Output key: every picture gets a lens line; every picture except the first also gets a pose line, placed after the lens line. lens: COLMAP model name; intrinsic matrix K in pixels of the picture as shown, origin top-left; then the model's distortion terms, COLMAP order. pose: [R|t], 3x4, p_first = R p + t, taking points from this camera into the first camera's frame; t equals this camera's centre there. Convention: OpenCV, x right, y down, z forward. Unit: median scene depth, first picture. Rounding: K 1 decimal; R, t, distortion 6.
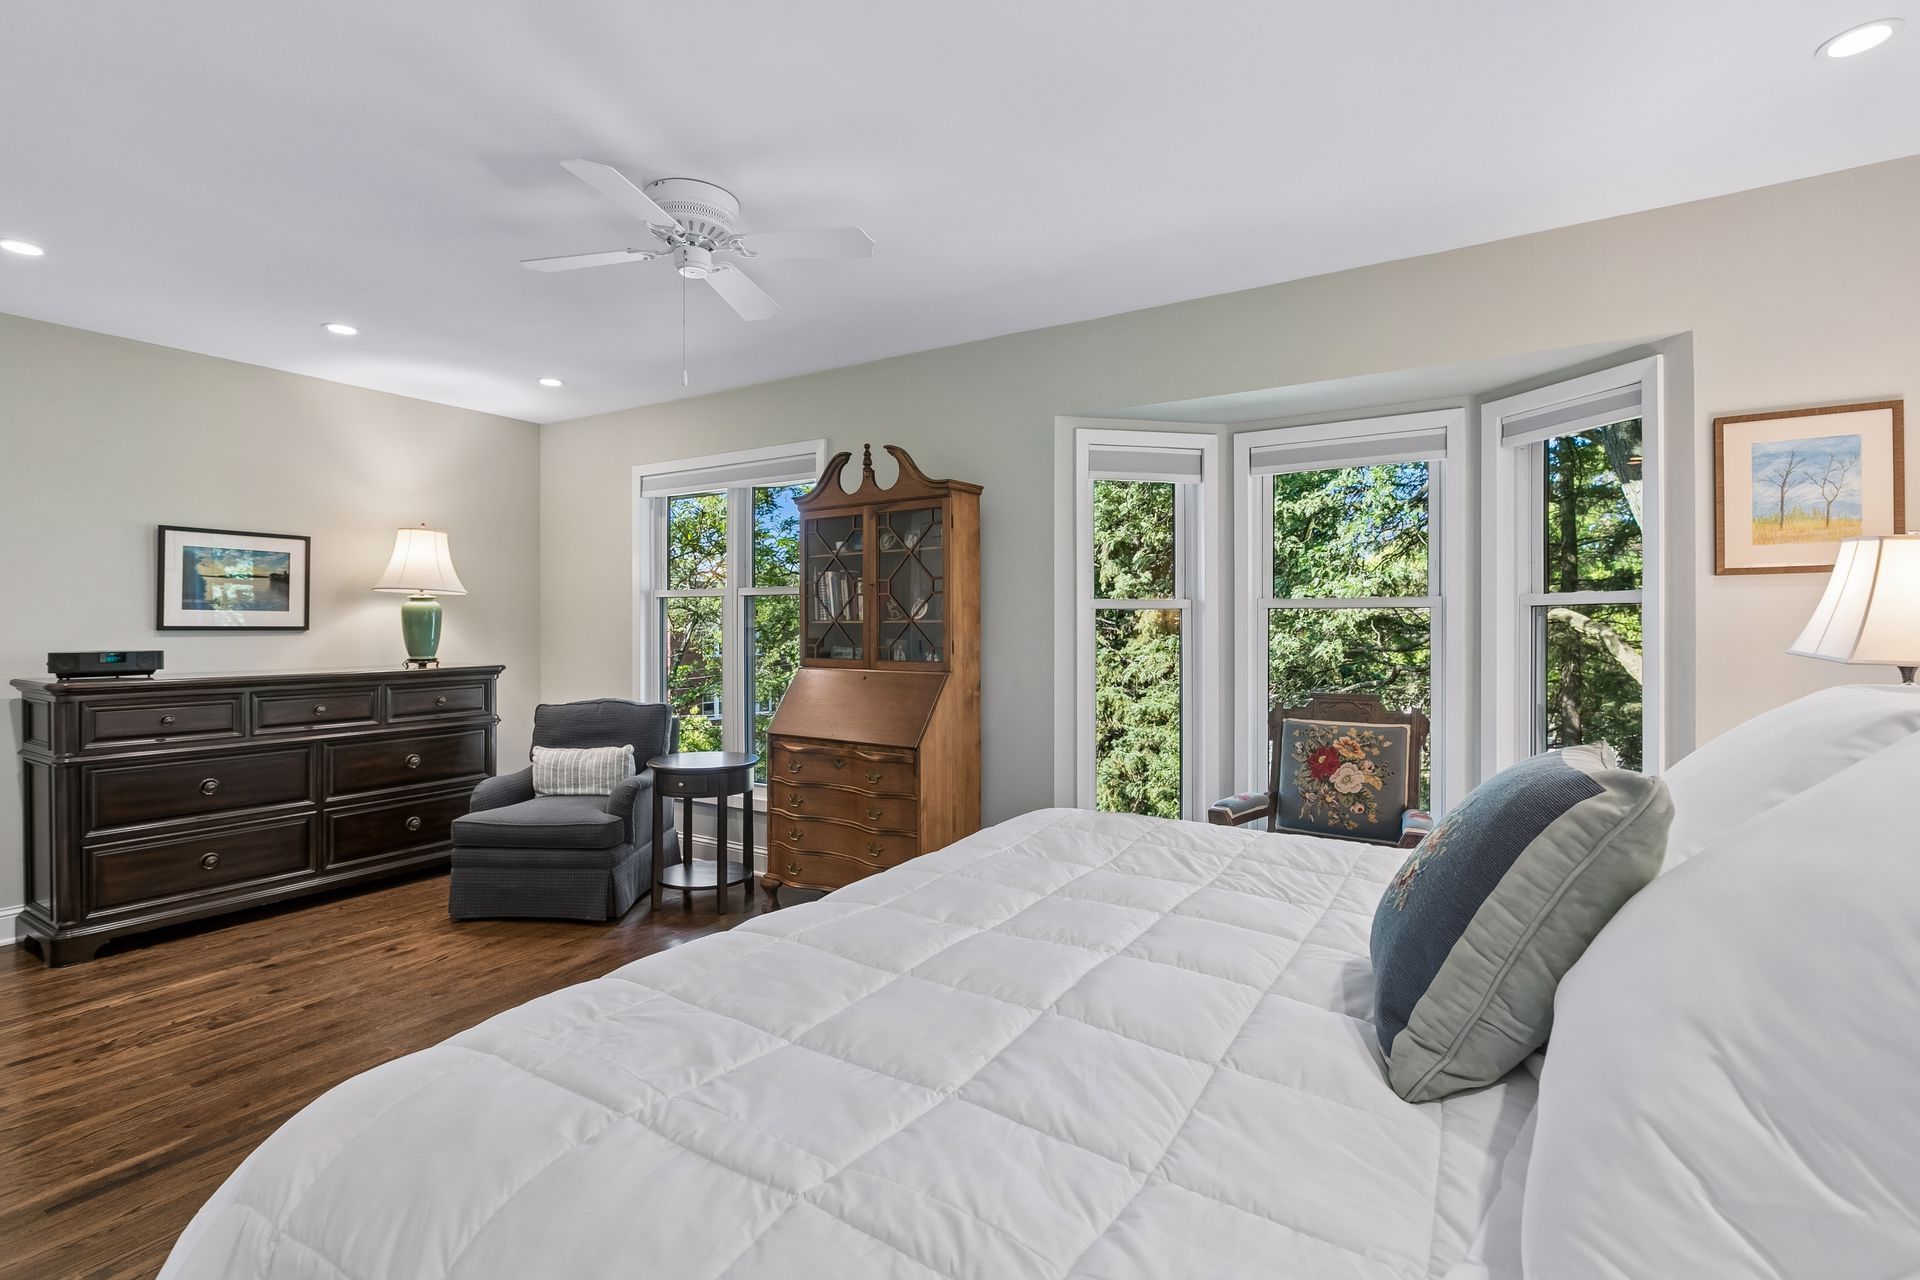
lens RADIAL K [[891.3, 0, 950.5], [0, 891.3, 624.3], [0, 0, 1]] dist [0.000348, -0.003027]
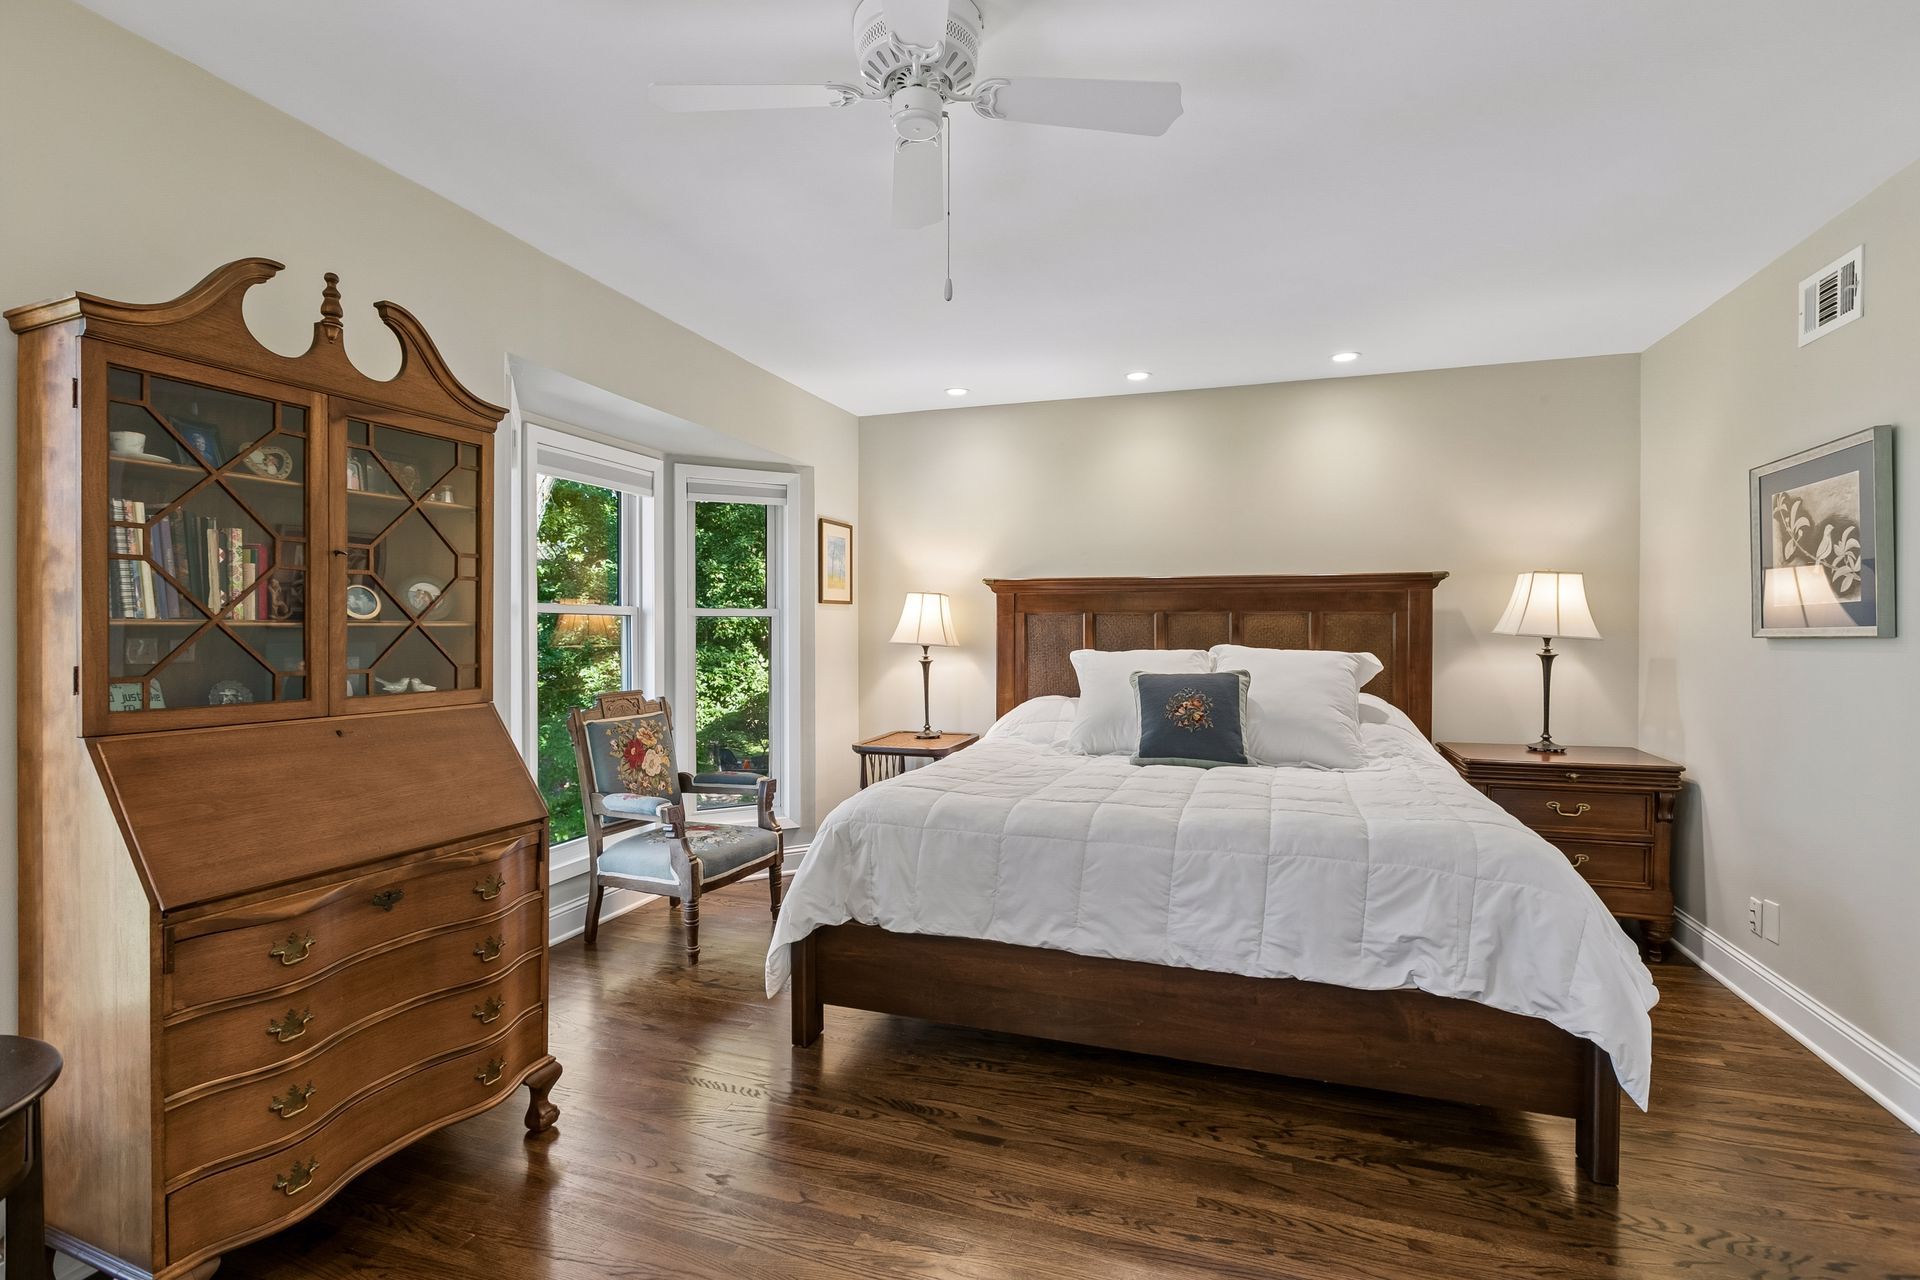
lens RADIAL K [[891.3, 0, 954.5], [0, 891.3, 639.8], [0, 0, 1]] dist [0.000348, -0.003027]
pose [[-0.236873, -0.010279, 0.971486, -0.760238], [-0.001392, 0.999947, 0.010241, 0.000909], [-0.971540, 0.001073, -0.236875, 0.881562]]
